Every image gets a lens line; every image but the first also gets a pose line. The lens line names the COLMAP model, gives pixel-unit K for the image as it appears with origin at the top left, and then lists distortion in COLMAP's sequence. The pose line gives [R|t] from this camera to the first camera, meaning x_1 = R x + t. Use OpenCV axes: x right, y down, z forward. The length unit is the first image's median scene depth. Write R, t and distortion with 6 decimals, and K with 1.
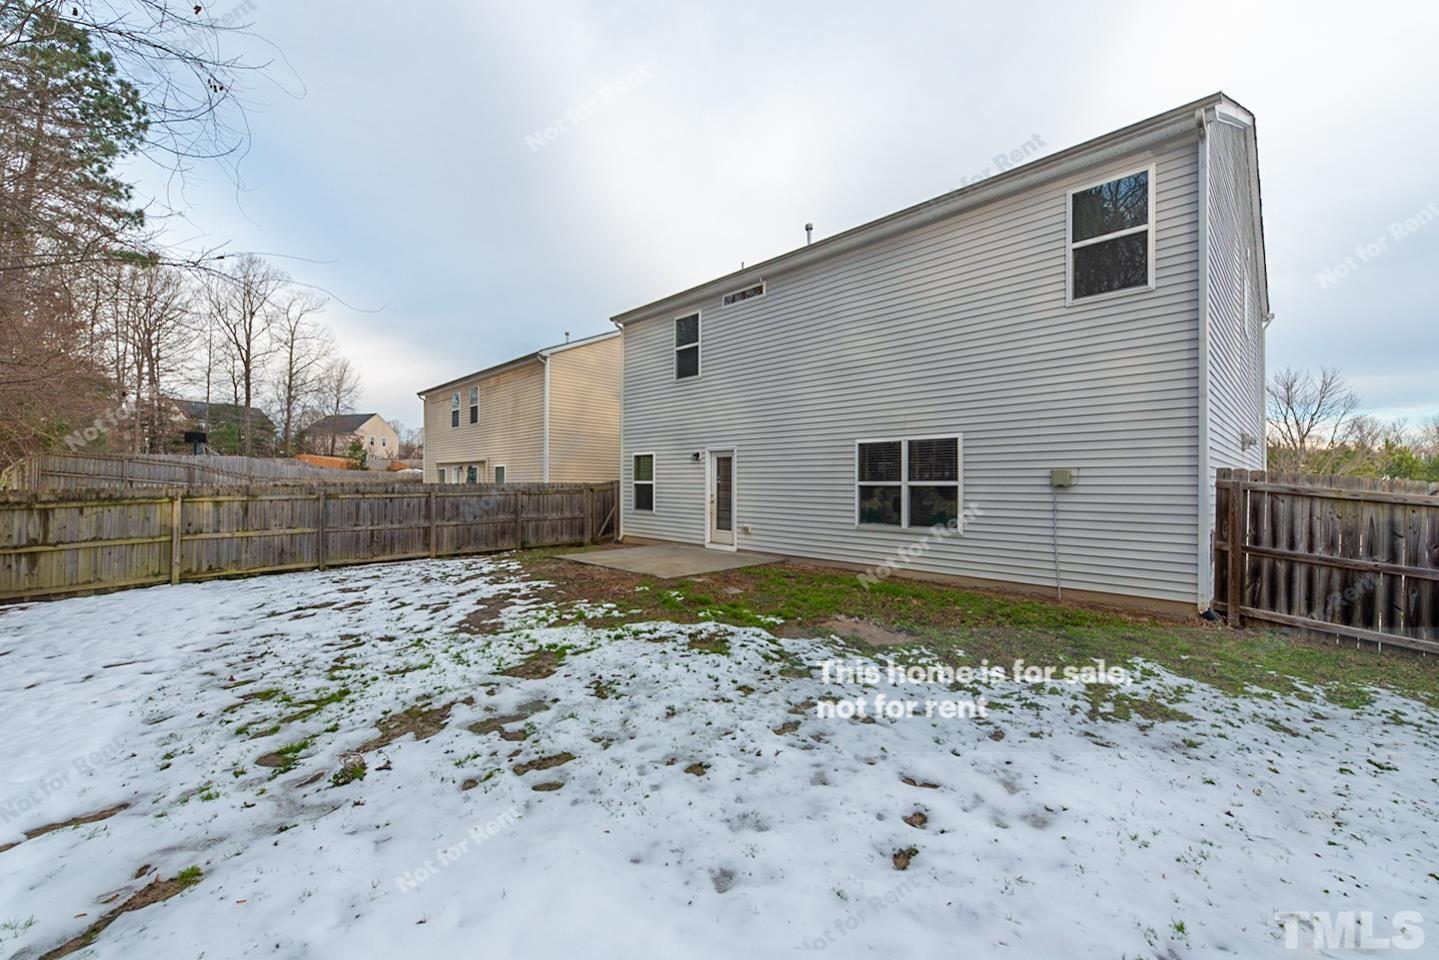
lens RADIAL K [[573.5, 0, 710.5], [0, 573.5, 481.6], [0, 0, 1]] dist [0.000875, -0.000273]
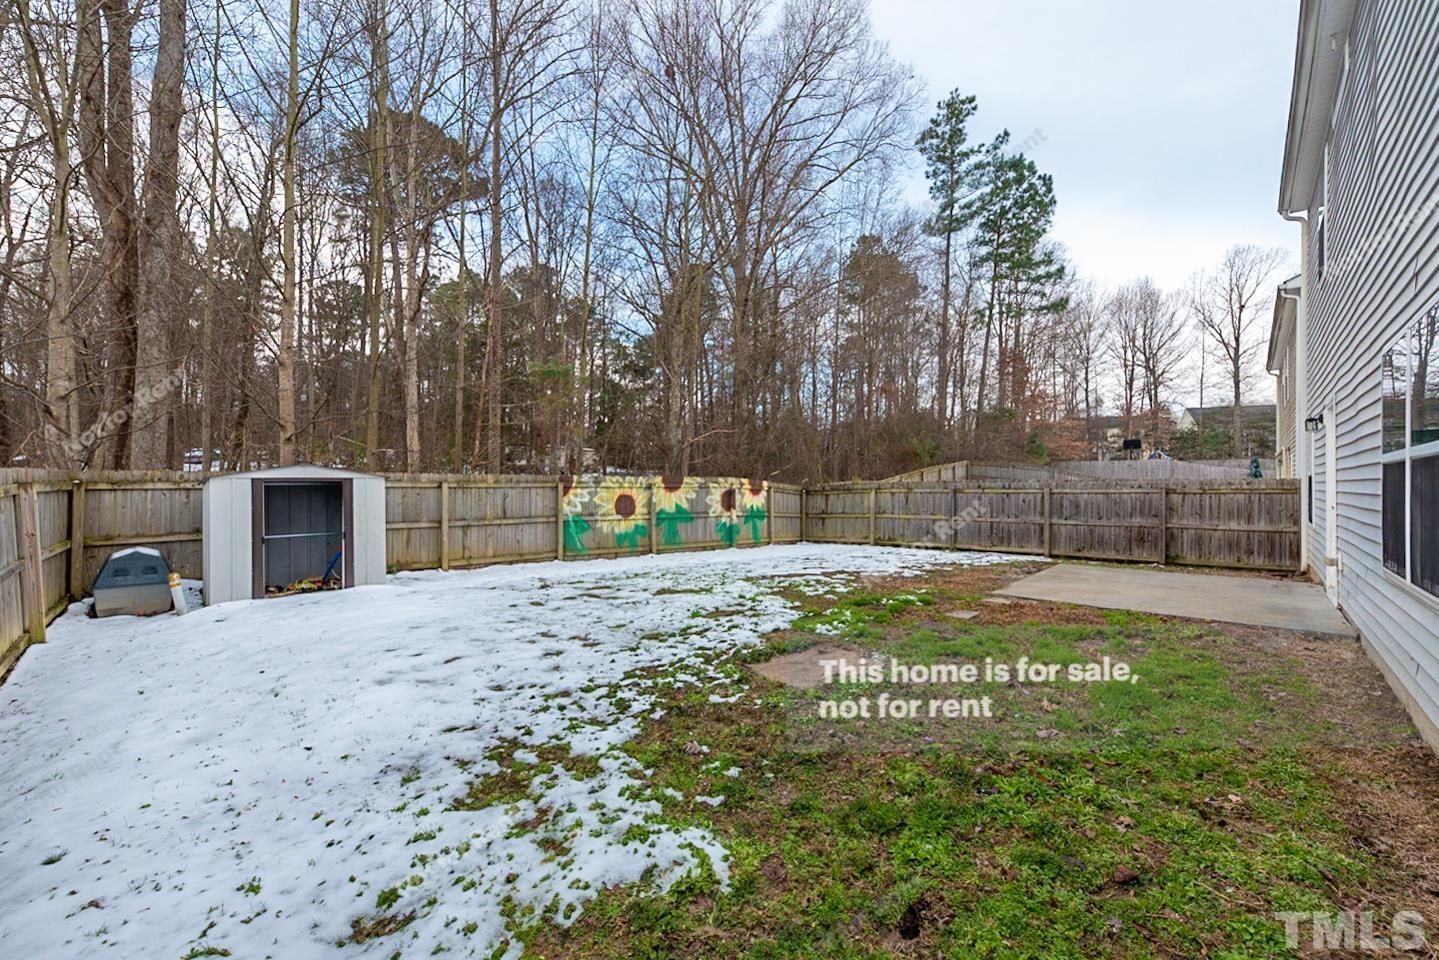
lens RADIAL K [[573.5, 0, 710.5], [0, 573.5, 481.6], [0, 0, 1]] dist [0.000875, -0.000273]
pose [[0.058974, -0.007498, -0.998231, 0.624211], [-0.001656, 0.999970, -0.007609, 0.021177], [0.998258, 0.002101, 0.058959, 0.517184]]
